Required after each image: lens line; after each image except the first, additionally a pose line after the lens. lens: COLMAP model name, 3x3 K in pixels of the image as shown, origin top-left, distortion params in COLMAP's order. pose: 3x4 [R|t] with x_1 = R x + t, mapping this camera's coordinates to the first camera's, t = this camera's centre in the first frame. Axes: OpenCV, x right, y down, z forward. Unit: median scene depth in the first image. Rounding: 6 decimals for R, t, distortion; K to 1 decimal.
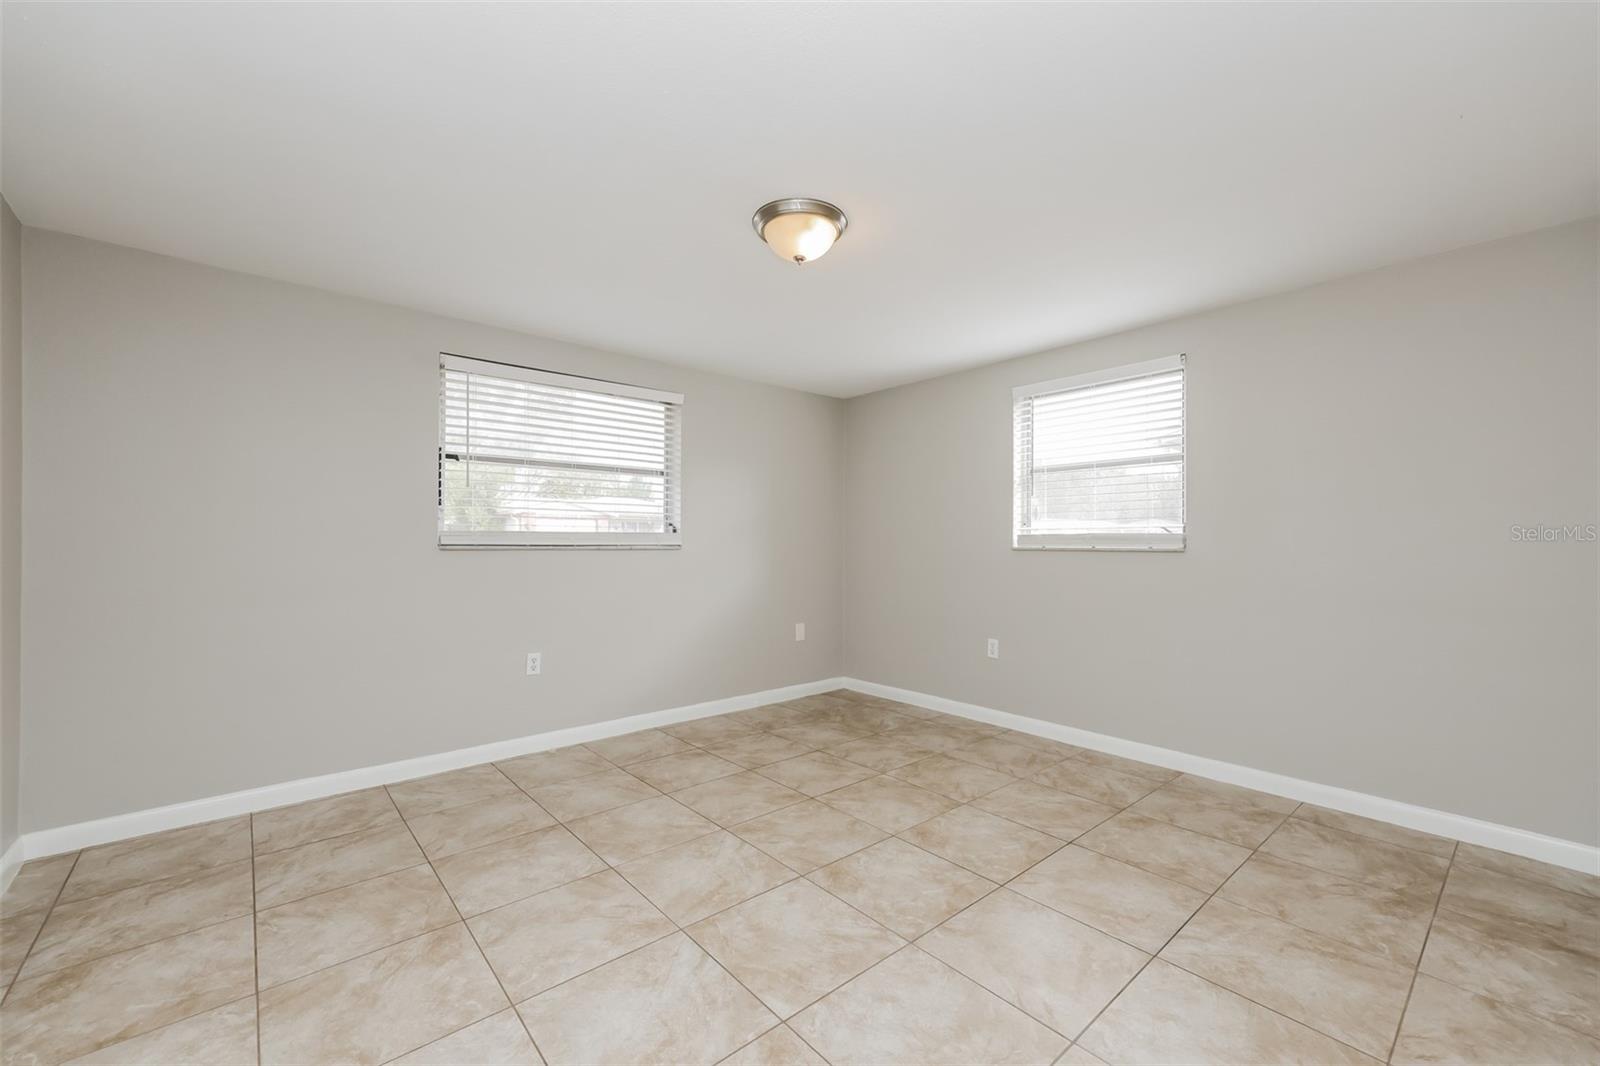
lens RADIAL K [[645.8, 0, 786.0], [0, 645.8, 535.0], [0, 0, 1]] dist [0.011426, 0.000754]
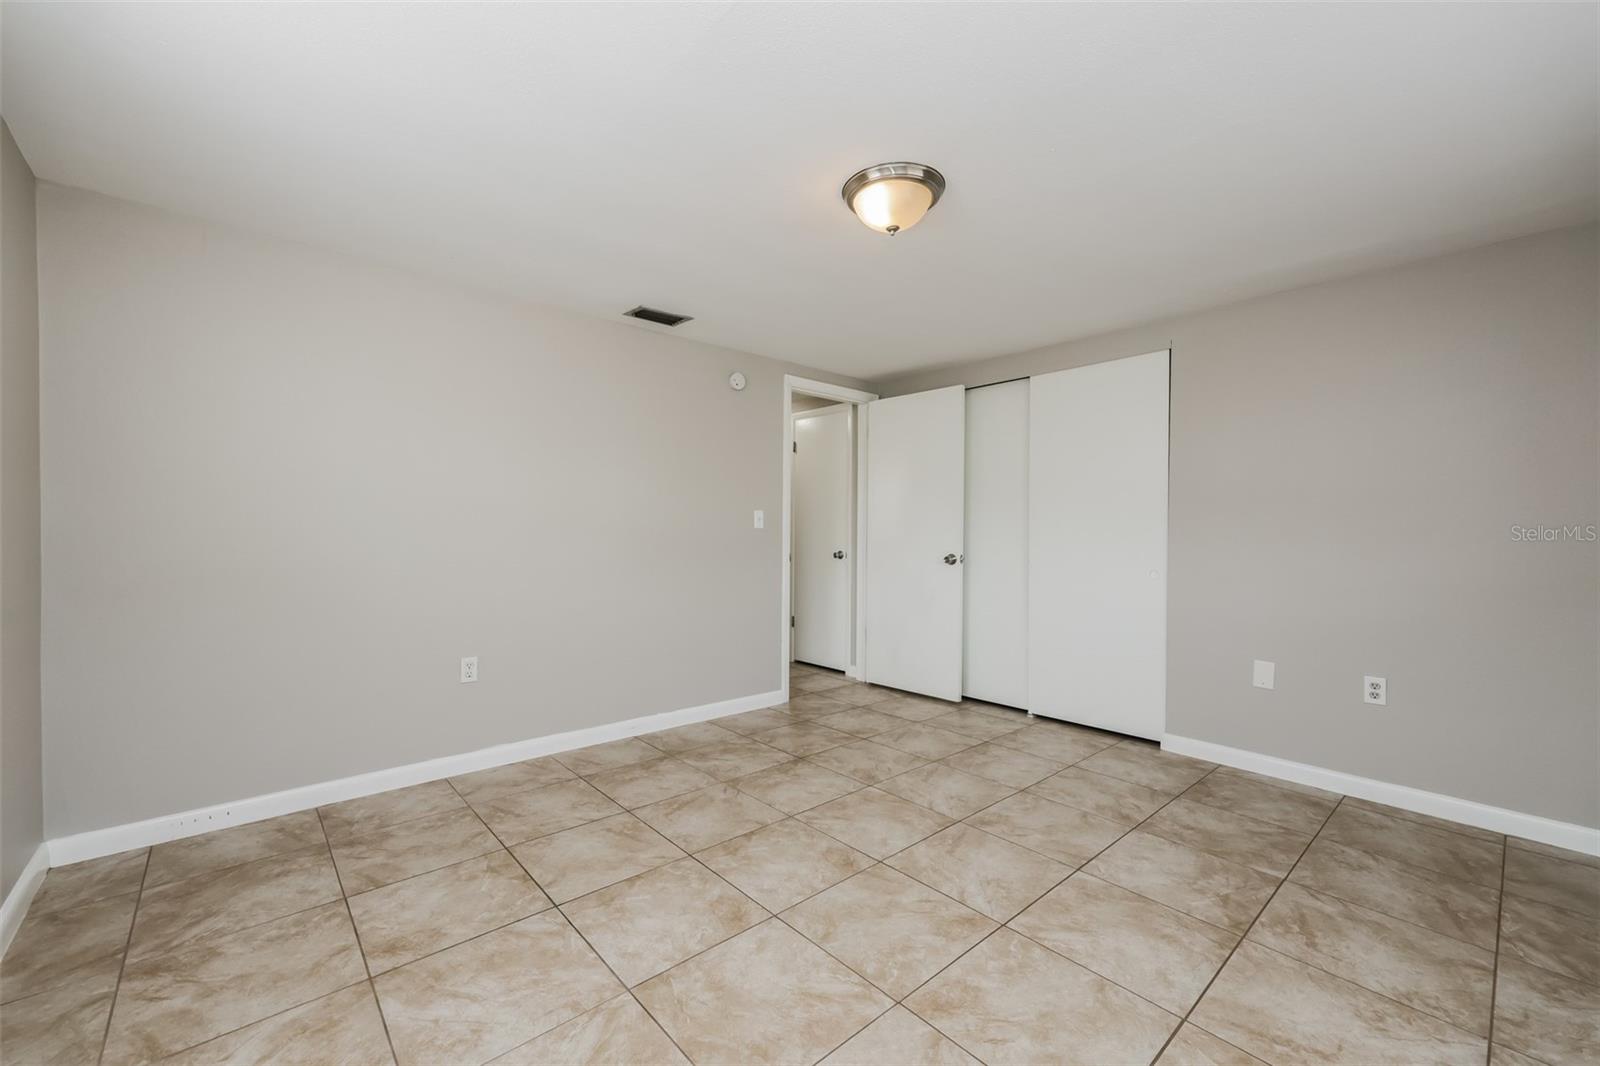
lens RADIAL K [[645.8, 0, 797.7], [0, 645.8, 532.2], [0, 0, 1]] dist [0.011426, 0.000754]
pose [[-0.999515, -0.010005, -0.029503, 0.181562], [-0.009684, 0.999893, -0.011006, 0.023338], [0.029610, -0.010715, -0.999504, 1.937688]]
